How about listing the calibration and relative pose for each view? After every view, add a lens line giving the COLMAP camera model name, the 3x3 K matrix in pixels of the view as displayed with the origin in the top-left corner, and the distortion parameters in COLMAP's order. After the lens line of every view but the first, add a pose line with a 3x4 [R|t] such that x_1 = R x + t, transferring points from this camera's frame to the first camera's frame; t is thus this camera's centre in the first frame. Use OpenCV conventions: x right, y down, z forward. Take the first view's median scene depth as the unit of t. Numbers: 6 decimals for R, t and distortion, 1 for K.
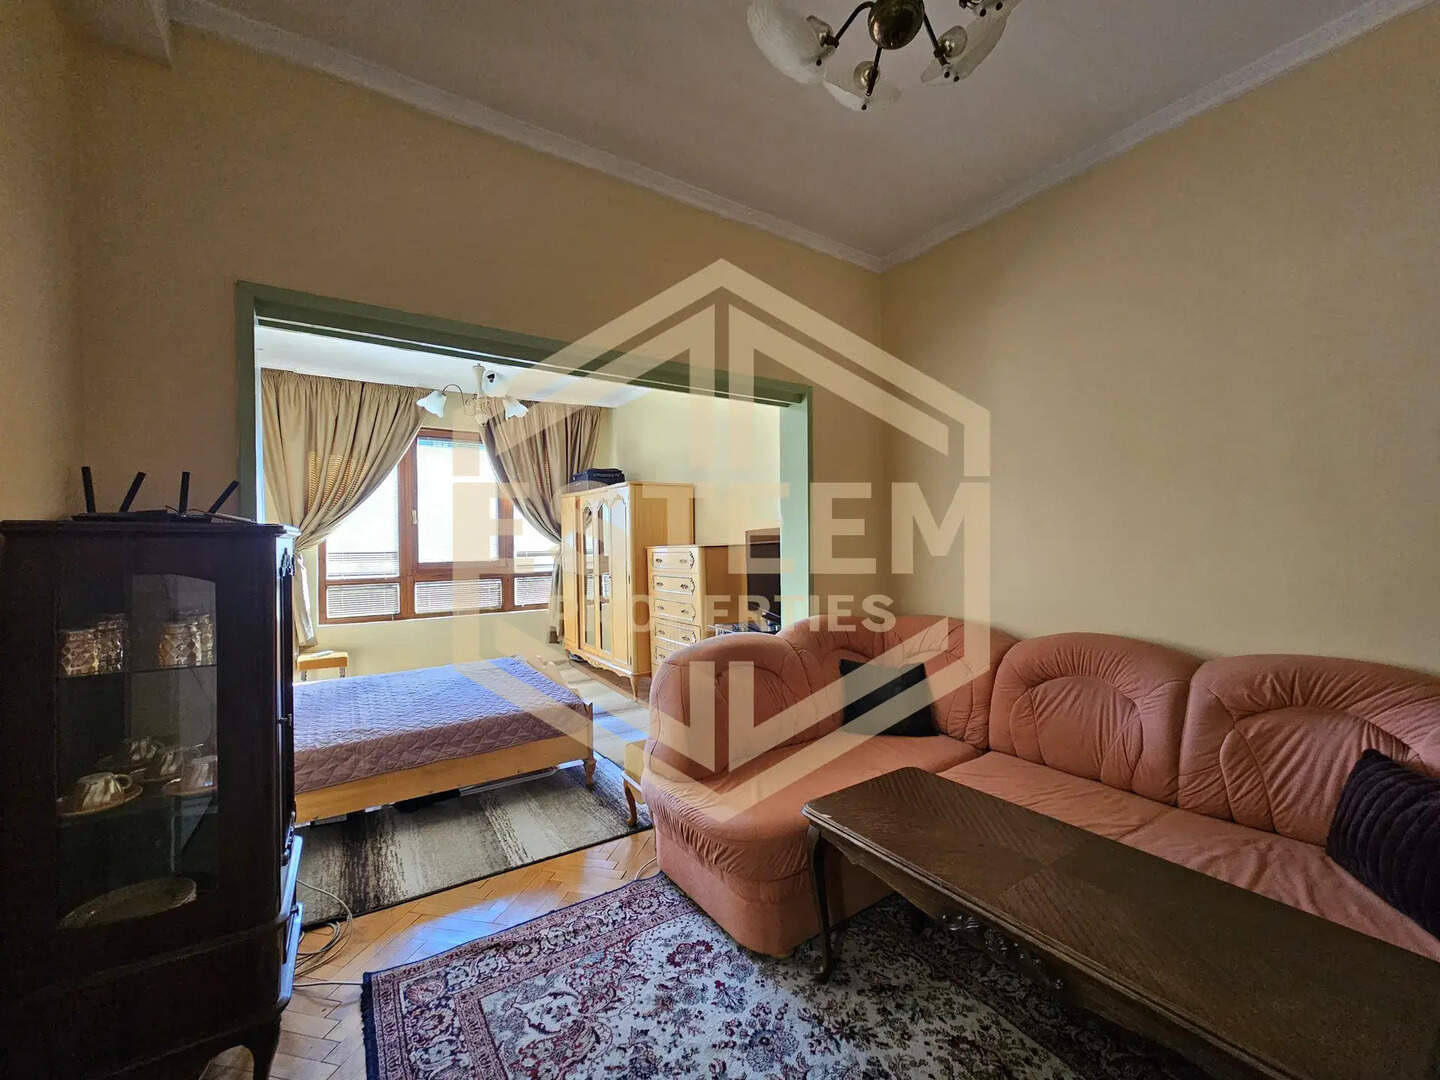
lens RADIAL K [[584.8, 0, 722.1], [0, 584.8, 542.9], [0, 0, 1]] dist [-0.003259, 0.002759]
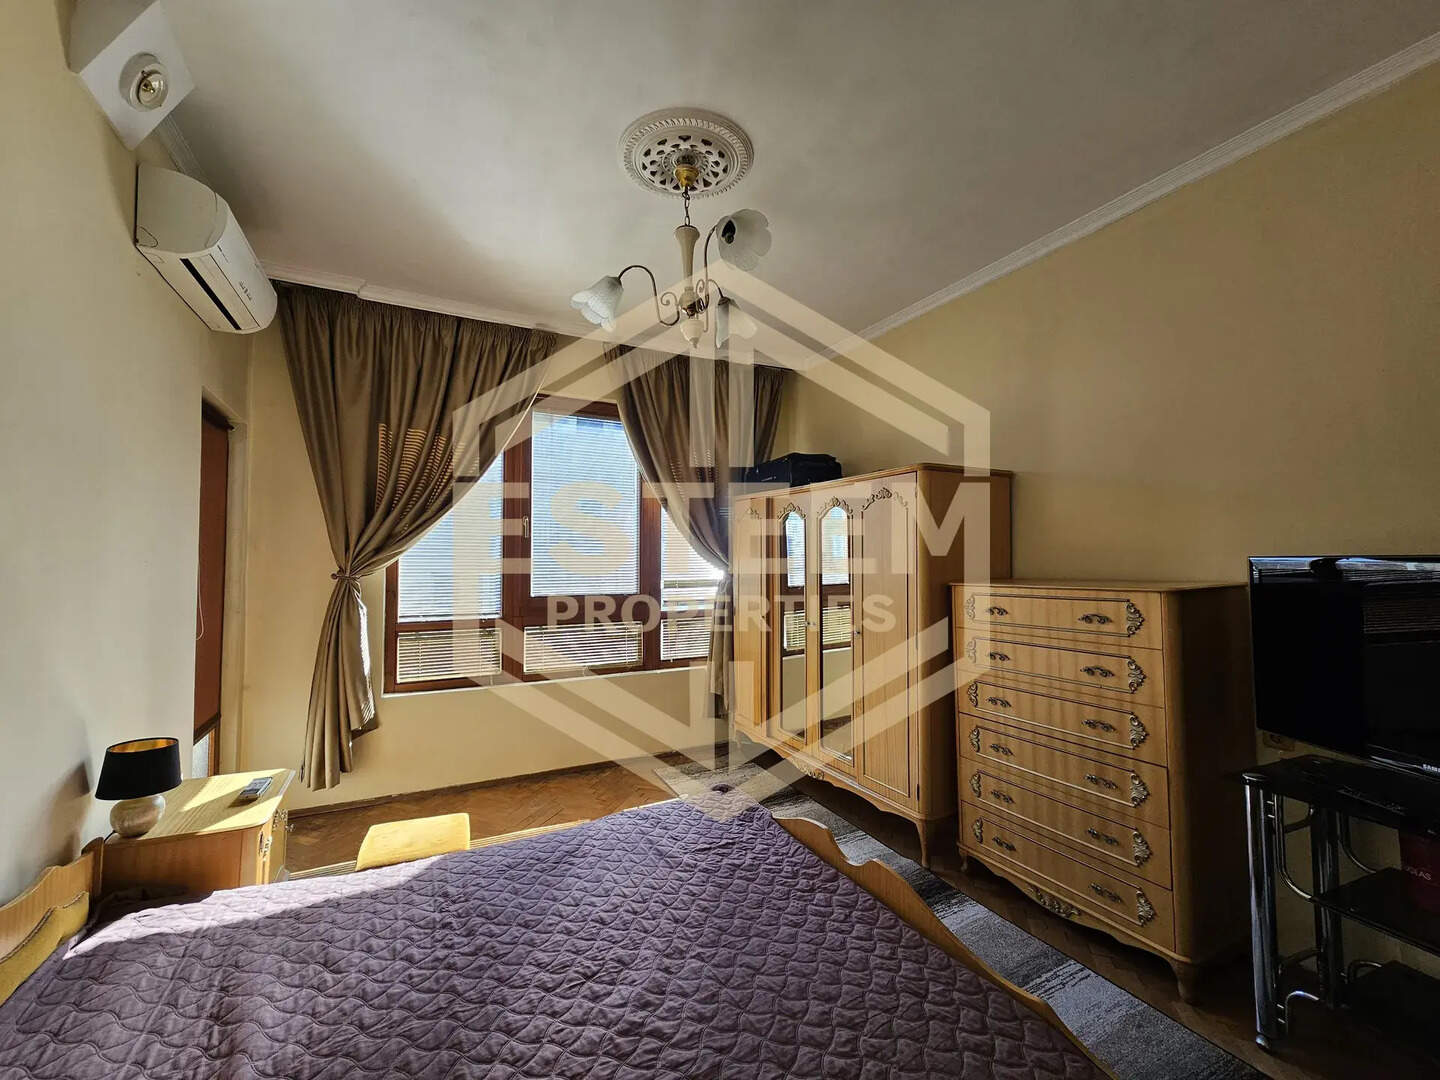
lens RADIAL K [[584.8, 0, 722.1], [0, 584.8, 542.9], [0, 0, 1]] dist [-0.003259, 0.002759]
pose [[0.995387, 0.009746, -0.095443, -0.254526], [-0.012945, 0.999373, -0.032957, -0.008467], [0.095062, 0.034040, 0.994889, 0.382980]]
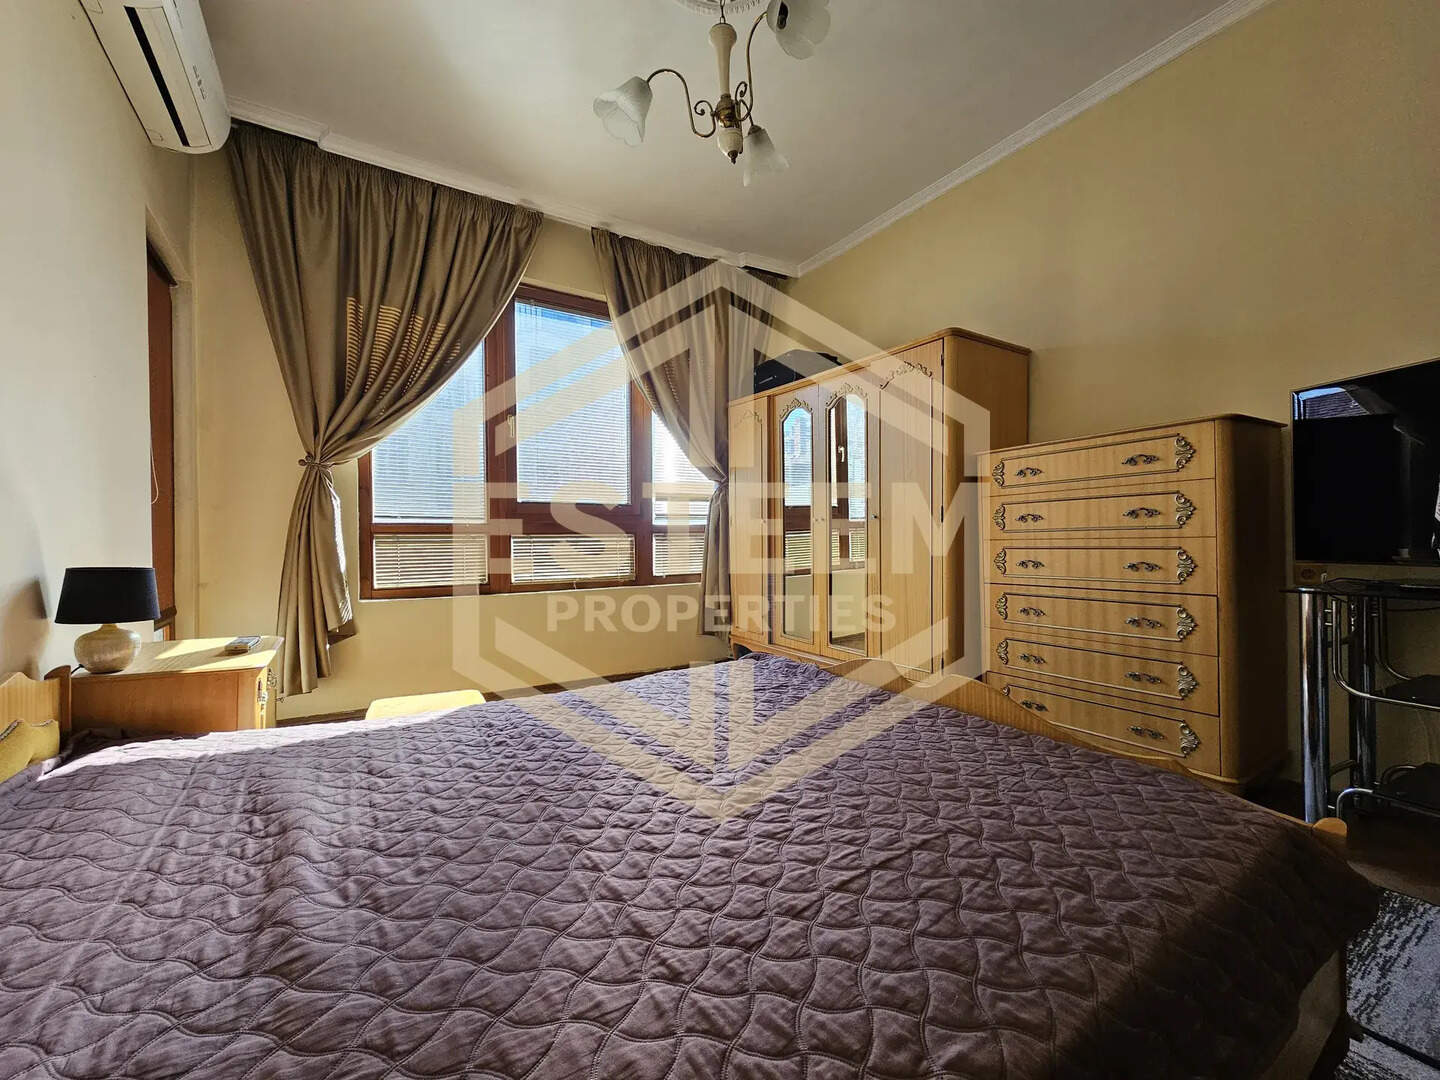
lens RADIAL K [[584.8, 0, 722.1], [0, 584.8, 542.9], [0, 0, 1]] dist [-0.003259, 0.002759]
pose [[0.999930, 0.004483, -0.010934, -0.311916], [-0.004419, 0.999973, 0.005858, 0.076110], [0.010960, -0.005809, 0.999923, 0.407610]]
